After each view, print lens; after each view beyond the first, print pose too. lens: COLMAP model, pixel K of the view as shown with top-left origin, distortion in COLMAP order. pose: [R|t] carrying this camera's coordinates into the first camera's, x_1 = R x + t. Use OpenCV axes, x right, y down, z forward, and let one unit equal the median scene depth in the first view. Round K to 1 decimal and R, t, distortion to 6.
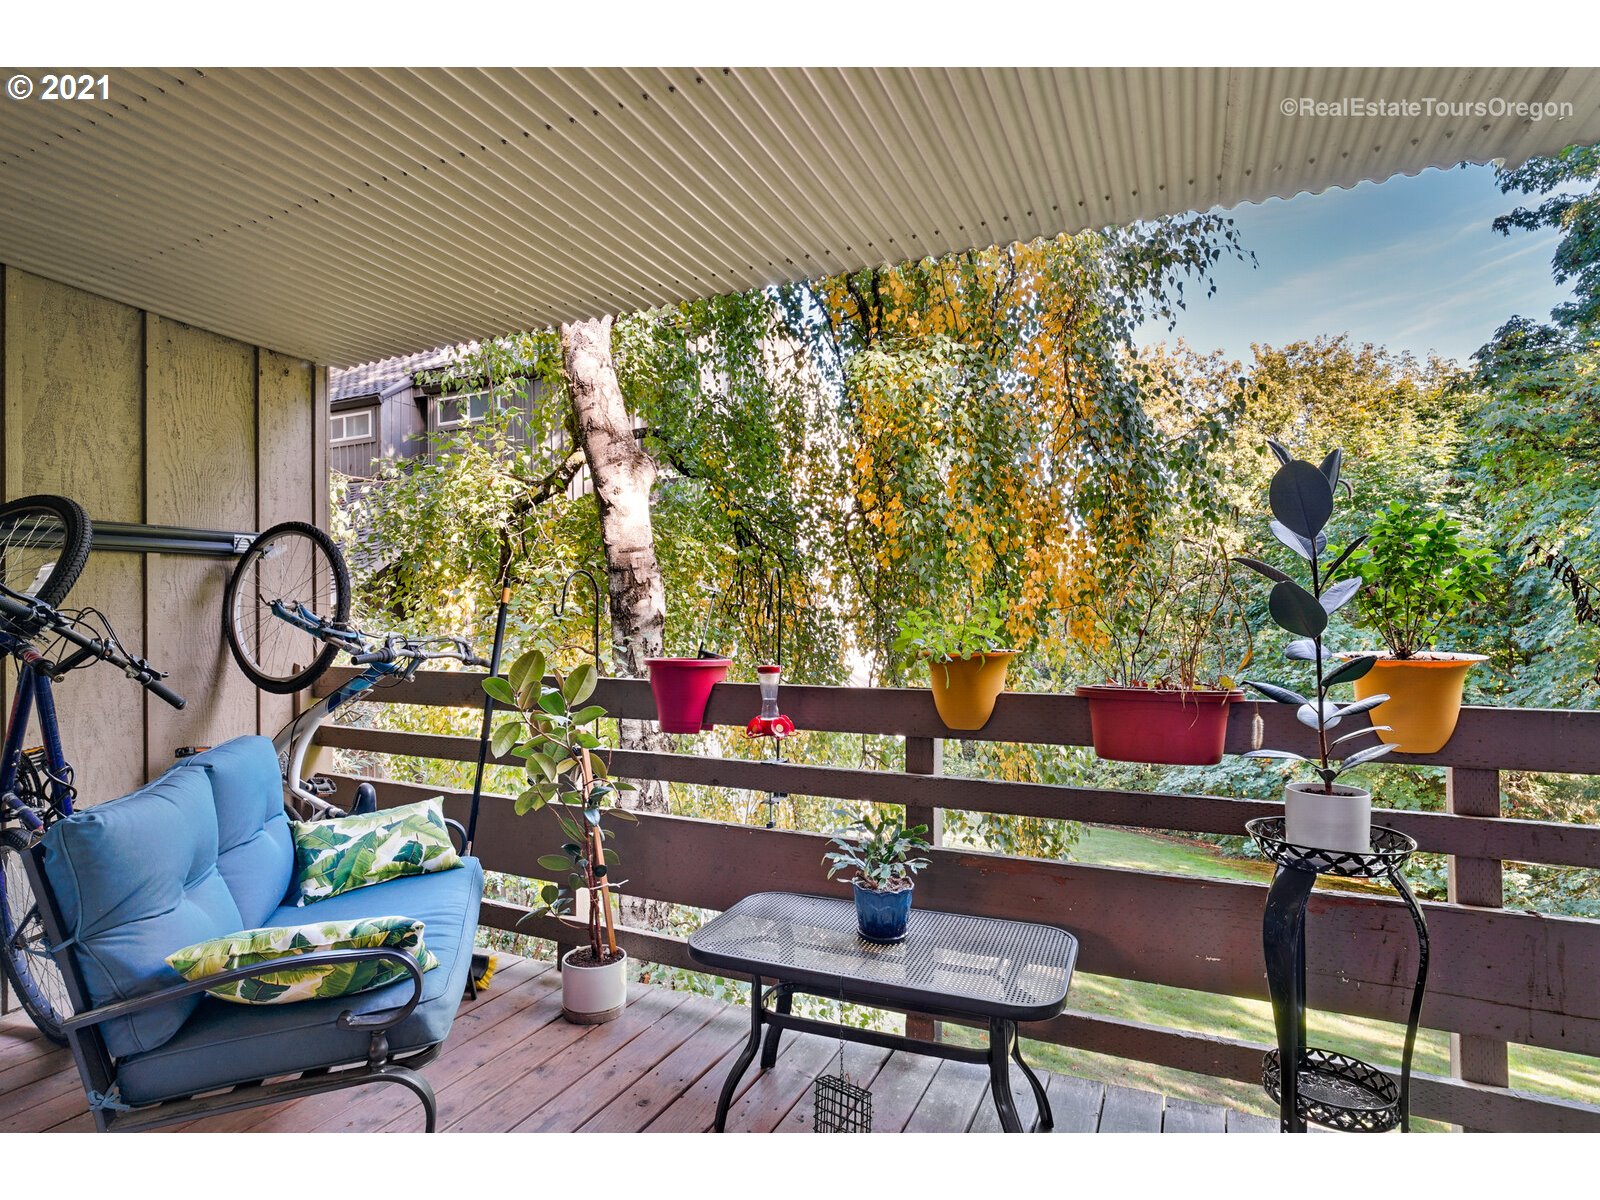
lens RADIAL K [[829.6, 0, 805.6], [0, 829.6, 633.6], [0, 0, 1]] dist [-0.027745, 0.017896]
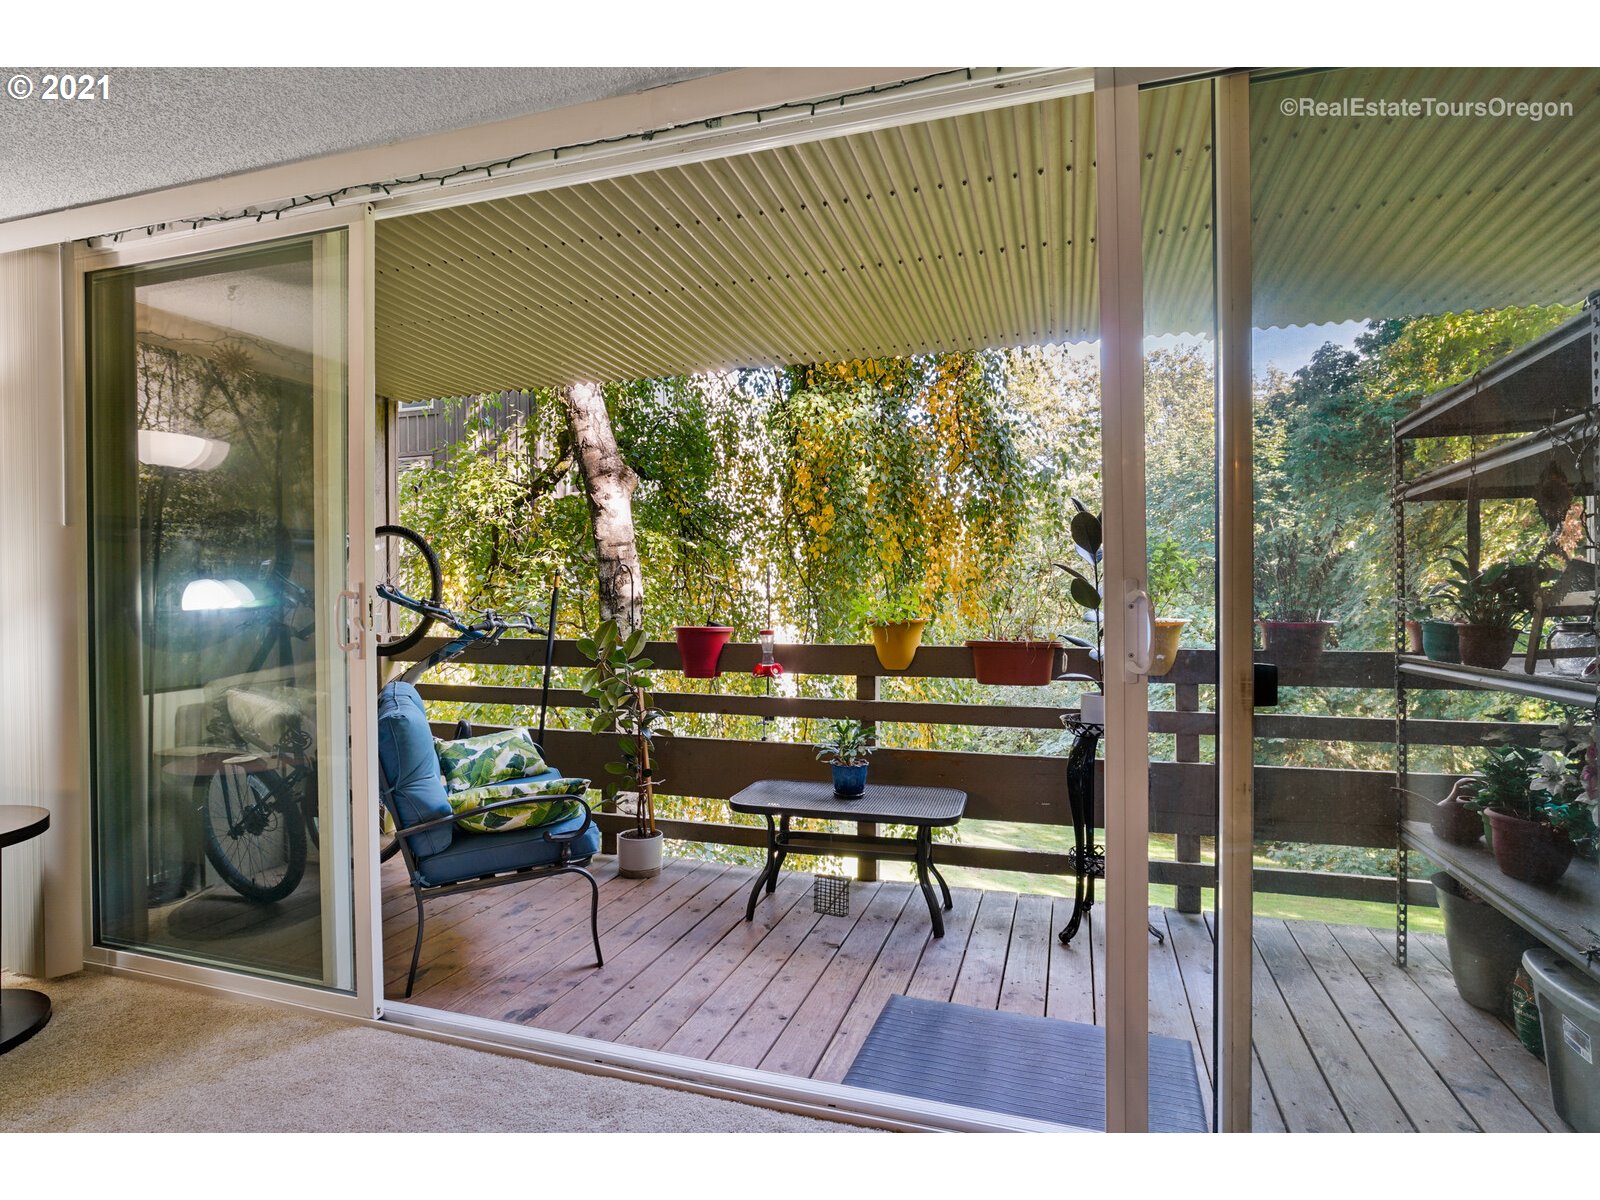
lens RADIAL K [[890.6, 0, 795.4], [0, 890.6, 627.5], [0, 0, 1]] dist [-0.003819, -0.000994]
pose [[0.991464, -0.003344, 0.130334, -0.128890], [0.001853, 0.999932, 0.011556, 0.009638], [-0.130364, -0.011216, 0.991403, -0.384241]]
